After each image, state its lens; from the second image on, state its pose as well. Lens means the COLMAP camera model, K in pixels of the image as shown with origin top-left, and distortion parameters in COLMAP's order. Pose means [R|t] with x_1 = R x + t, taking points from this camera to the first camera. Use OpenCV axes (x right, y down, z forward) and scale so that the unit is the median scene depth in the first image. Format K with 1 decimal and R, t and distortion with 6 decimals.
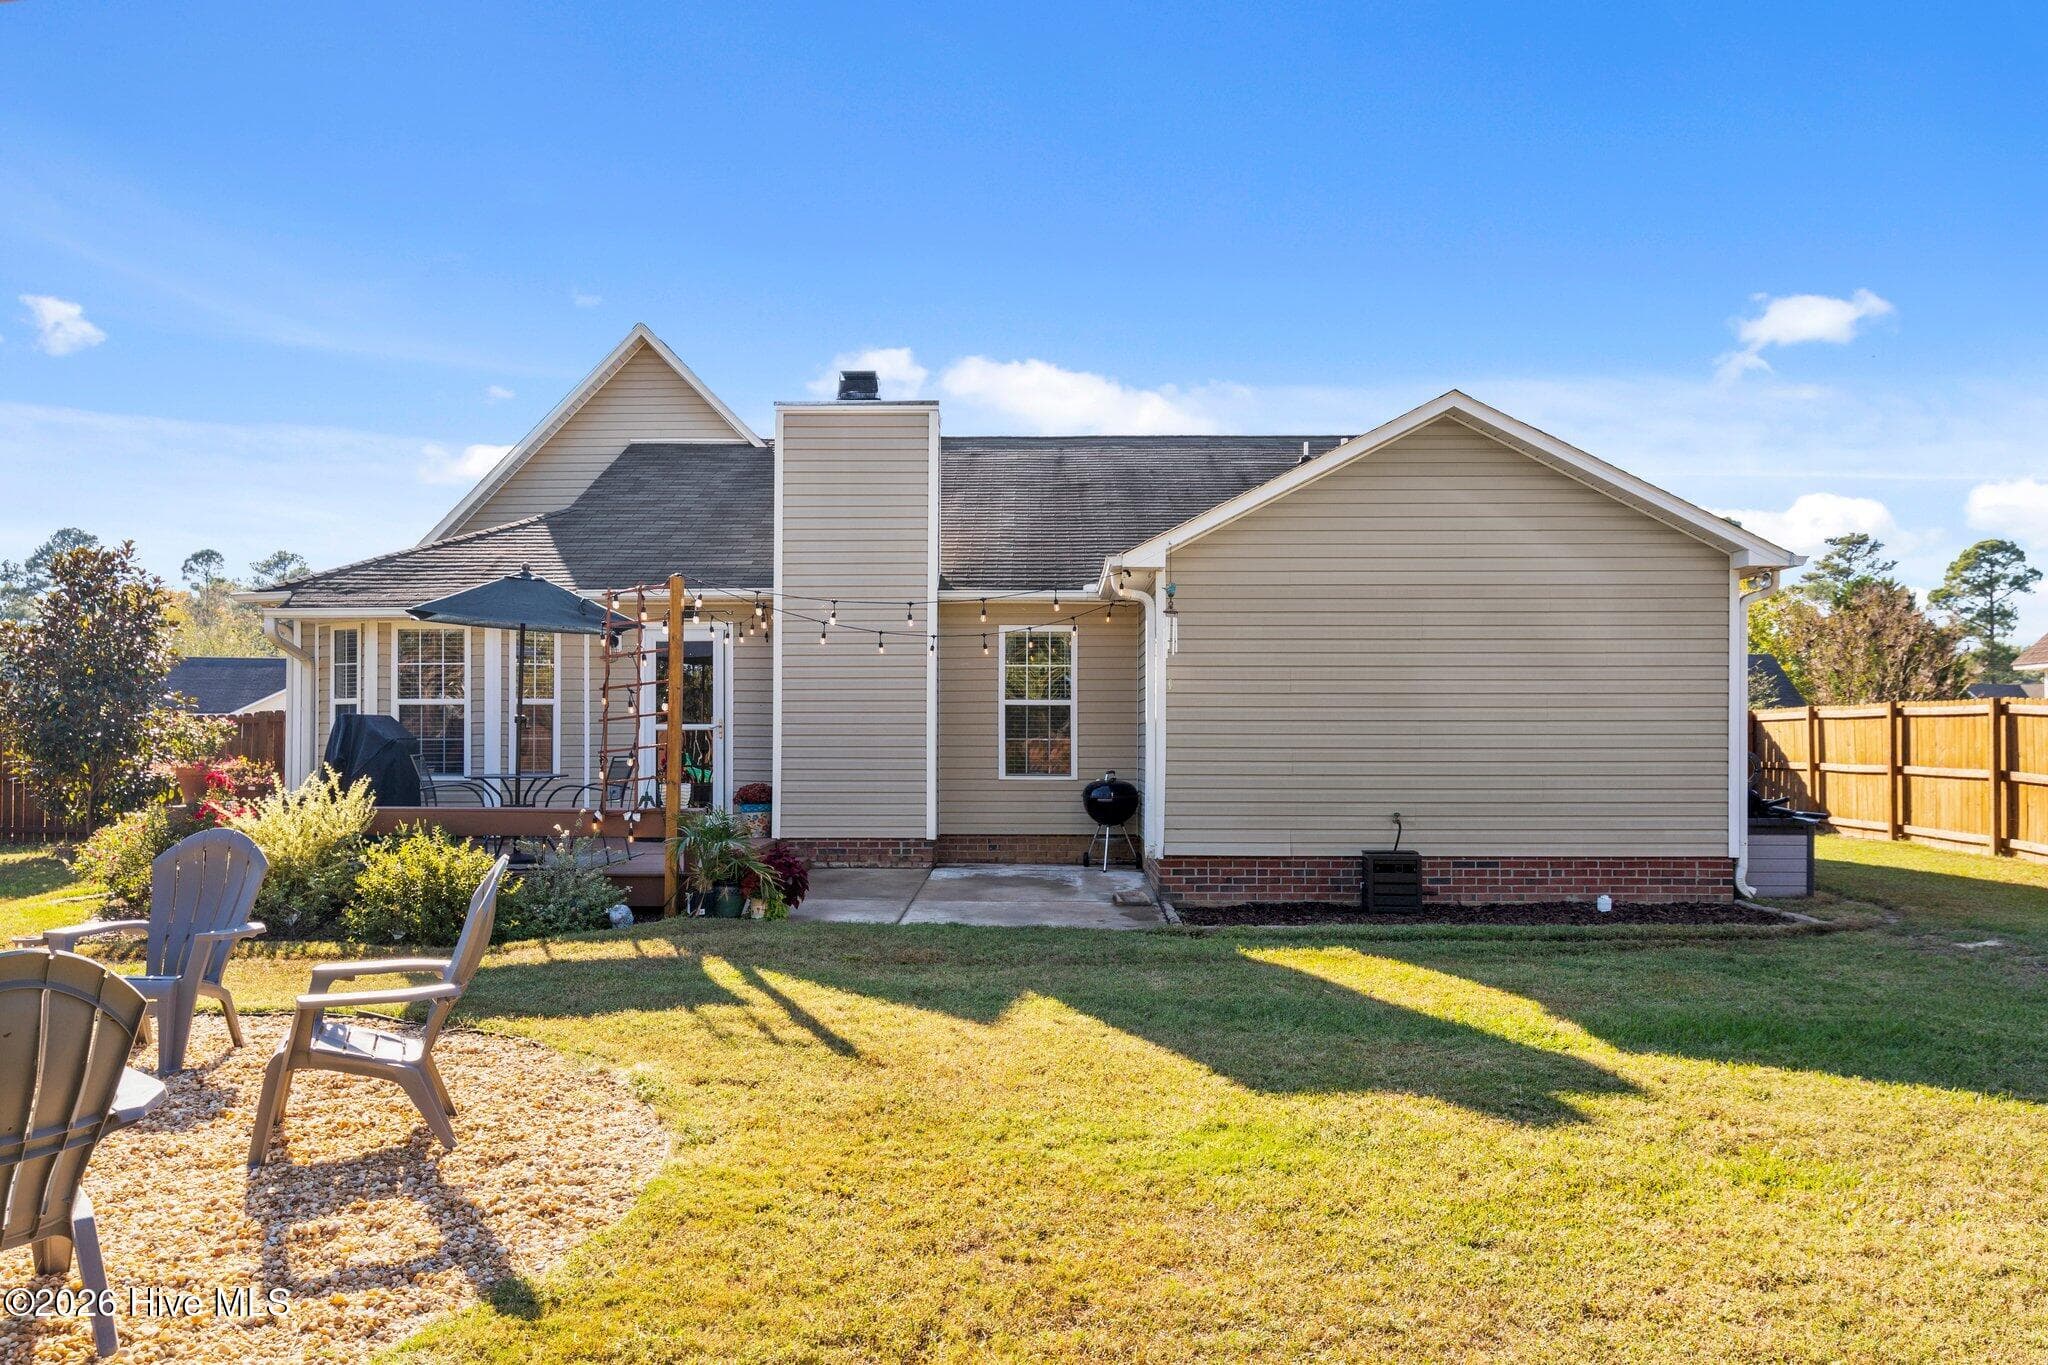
lens RADIAL K [[1395.0, 0, 1019.2], [0, 1395.0, 701.3], [0, 0, 1]] dist [0.001089, 0.004378]
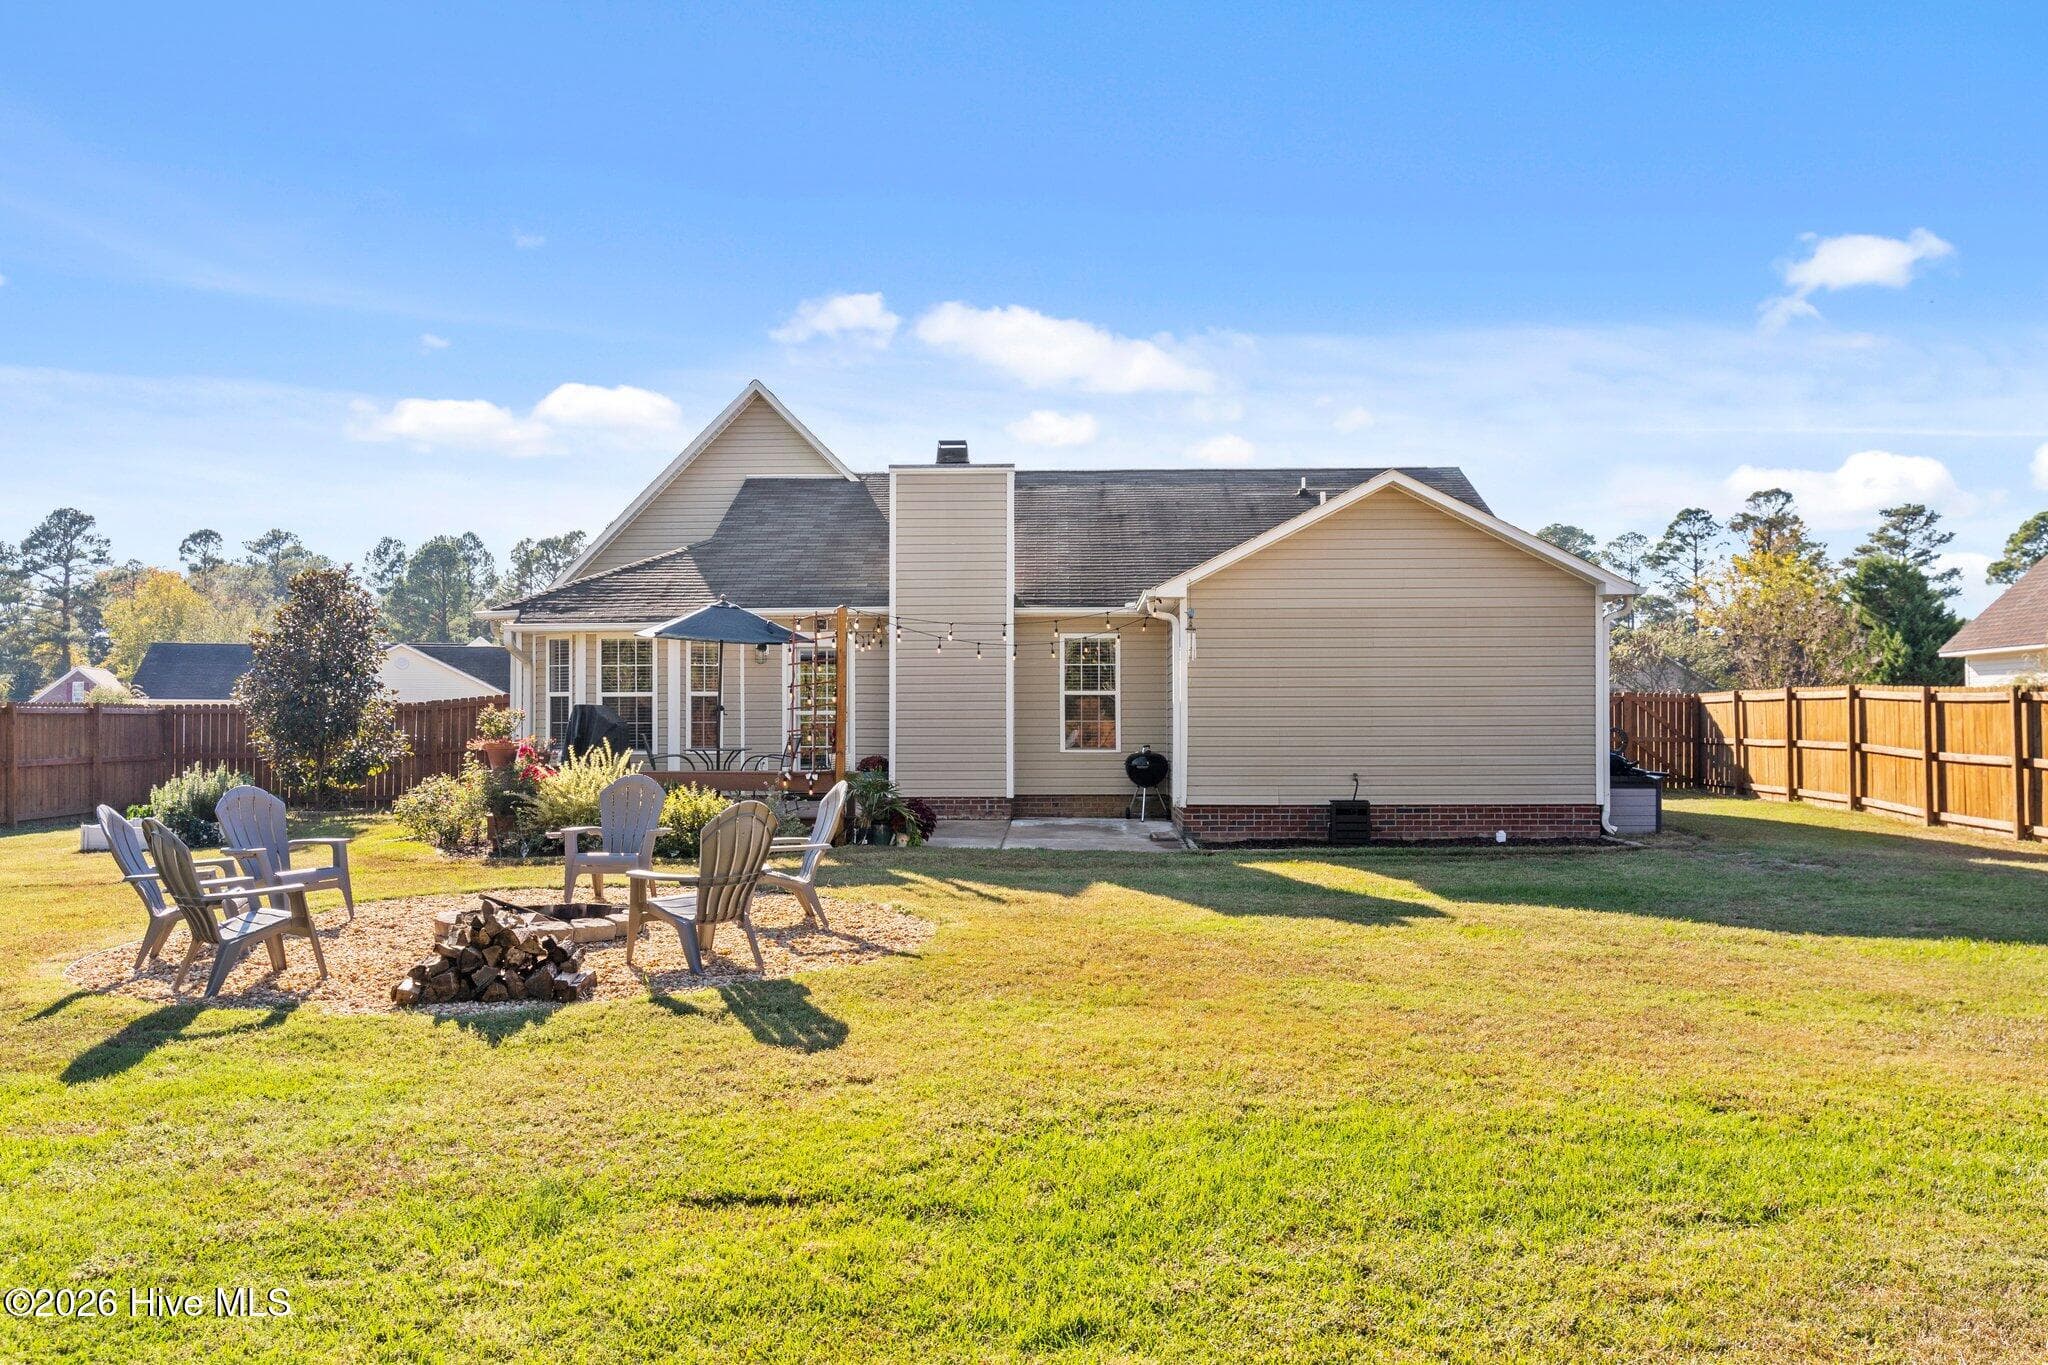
lens RADIAL K [[1395.0, 0, 1032.8], [0, 1395.0, 670.6], [0, 0, 1]] dist [0.001089, 0.004378]
pose [[0.999929, -0.004593, -0.011034, -0.026411], [0.004492, 0.999947, -0.009224, -0.008412], [0.011076, 0.009174, 0.999897, -0.310617]]
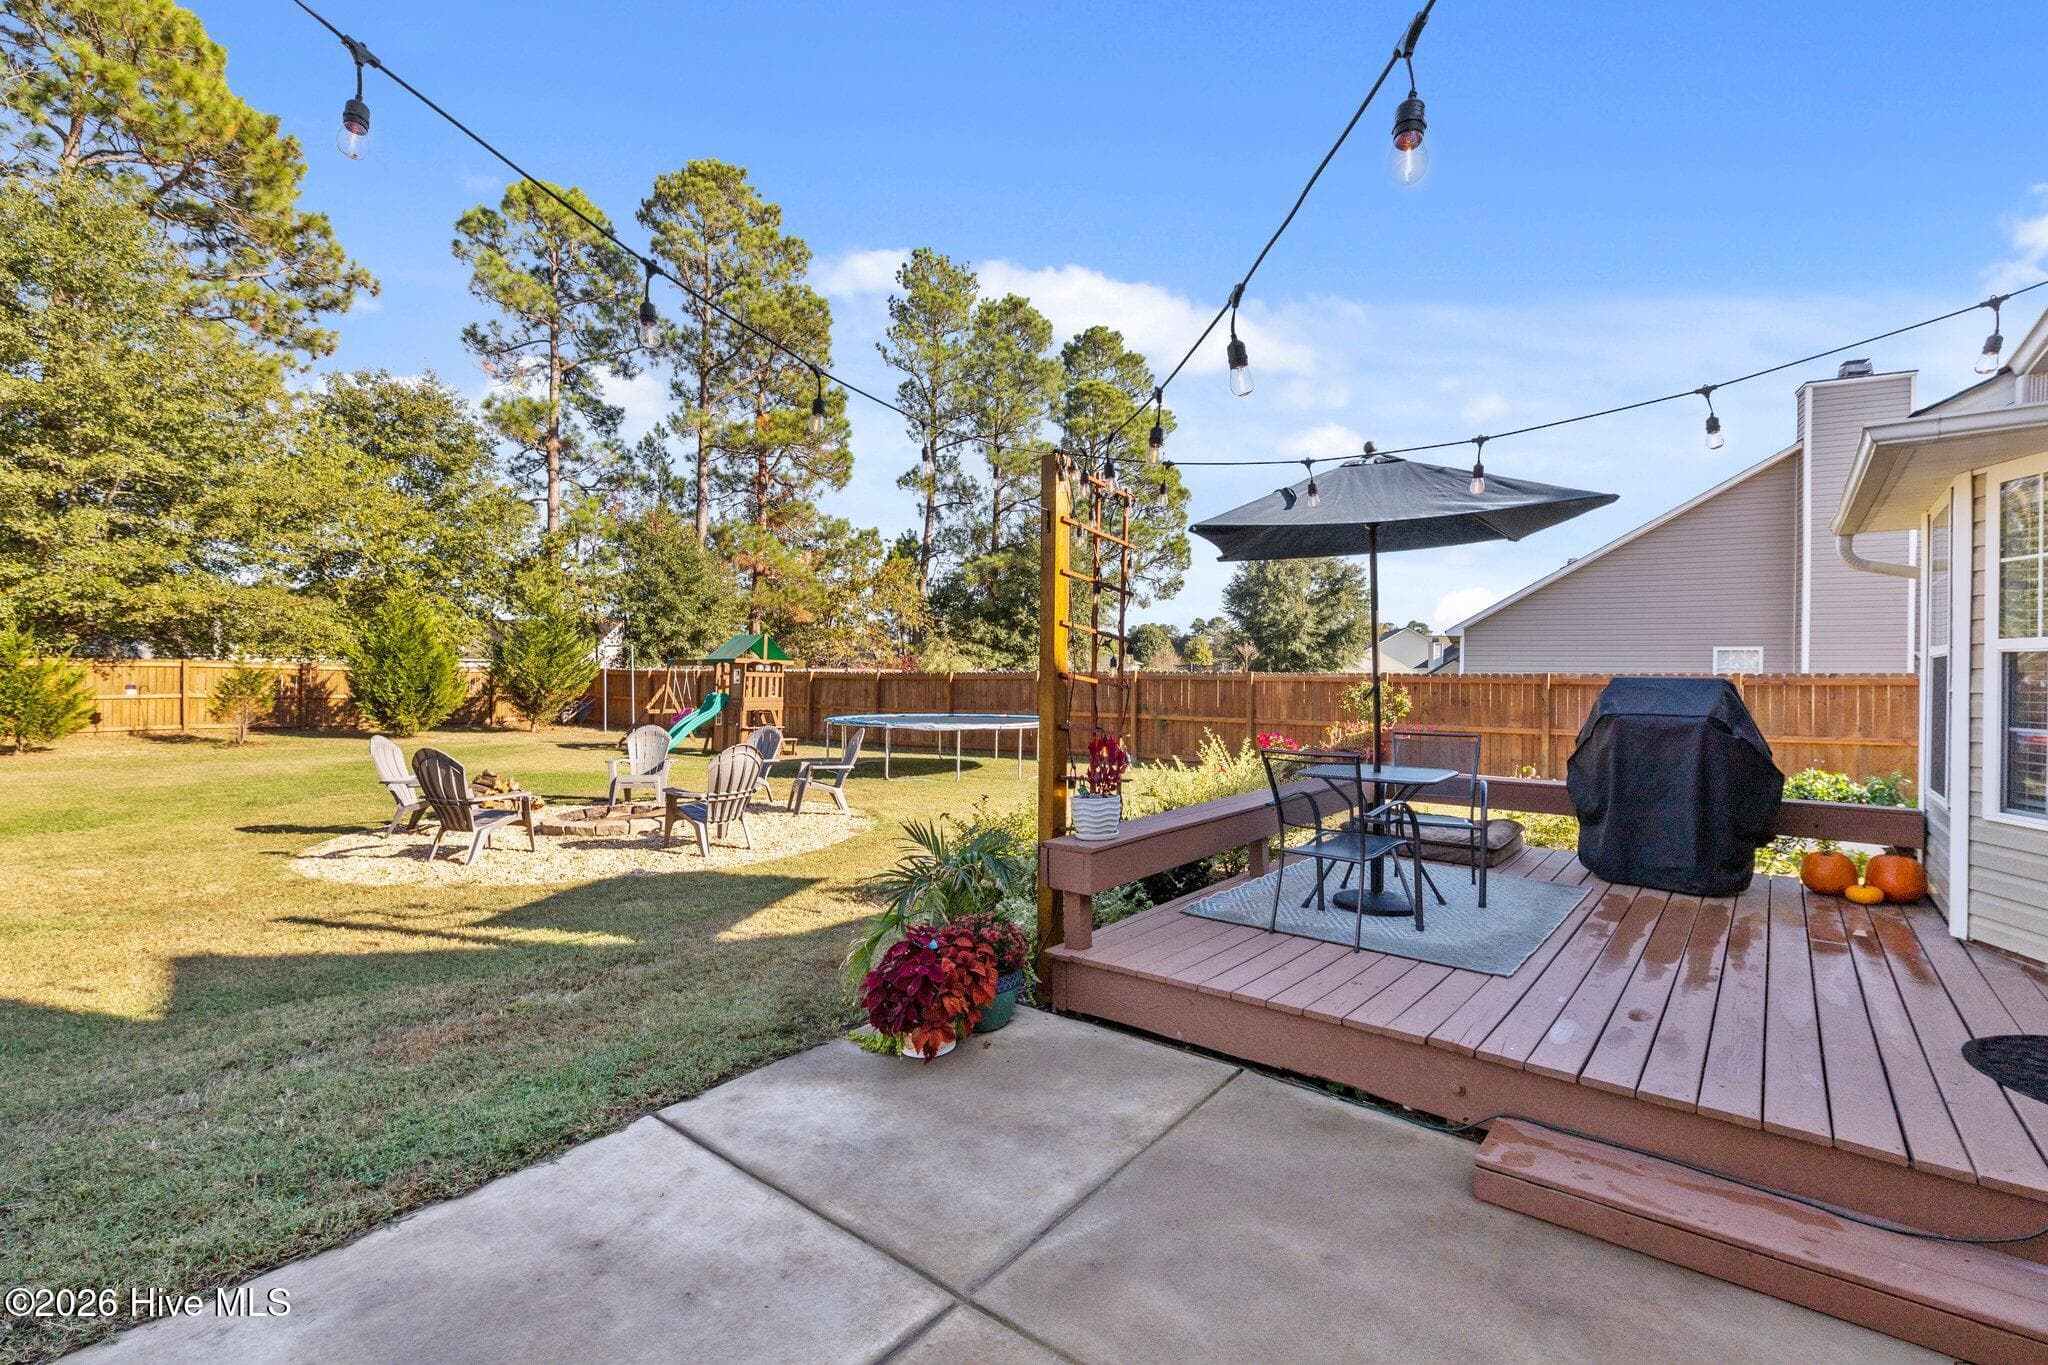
lens RADIAL K [[889.2, 0, 1036.7], [0, 889.2, 678.9], [0, 0, 1]] dist [-0.002973, -0.000728]
pose [[-0.621377, 0.002302, -0.783508, 0.053700], [0.008877, 0.999952, -0.004102, 0.009159], [0.783461, -0.009504, -0.621368, 0.955685]]
